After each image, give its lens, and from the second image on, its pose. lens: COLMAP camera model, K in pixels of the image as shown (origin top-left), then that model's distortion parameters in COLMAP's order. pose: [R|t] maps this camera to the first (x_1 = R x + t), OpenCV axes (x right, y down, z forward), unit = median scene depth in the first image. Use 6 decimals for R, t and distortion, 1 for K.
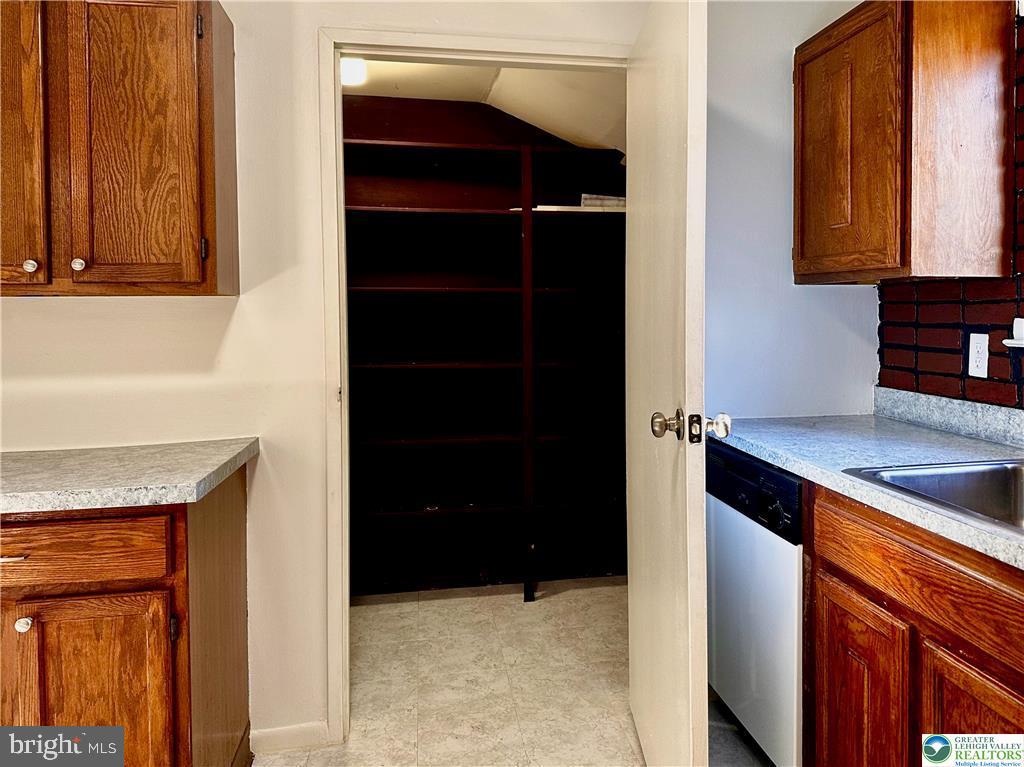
lens RADIAL K [[794.9, 0, 569.9], [0, 794.9, 327.4], [0, 0, 1]] dist [-0.000406, -0.001216]
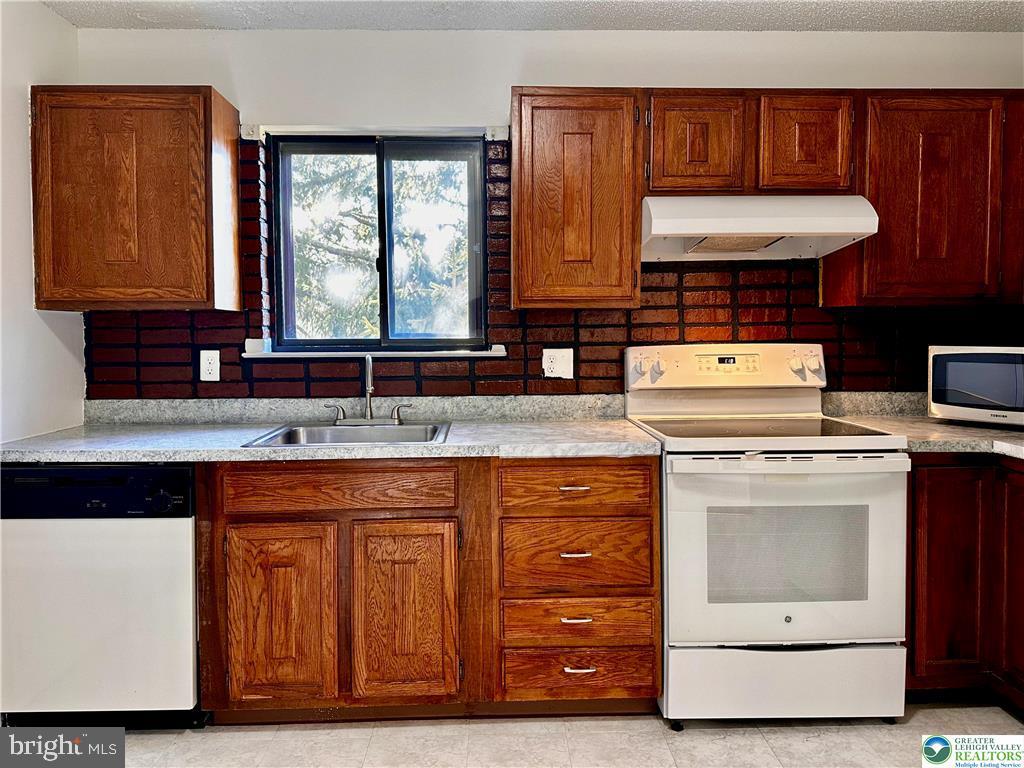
lens RADIAL K [[734.5, 0, 510.7], [0, 734.5, 353.9], [0, 0, 1]] dist [0.097991, -0.140970]
pose [[0.154899, -0.022854, 0.987666, -0.759454], [0.026047, 0.999479, 0.019042, 0.003258], [-0.987587, 0.022776, 0.155414, 0.285684]]
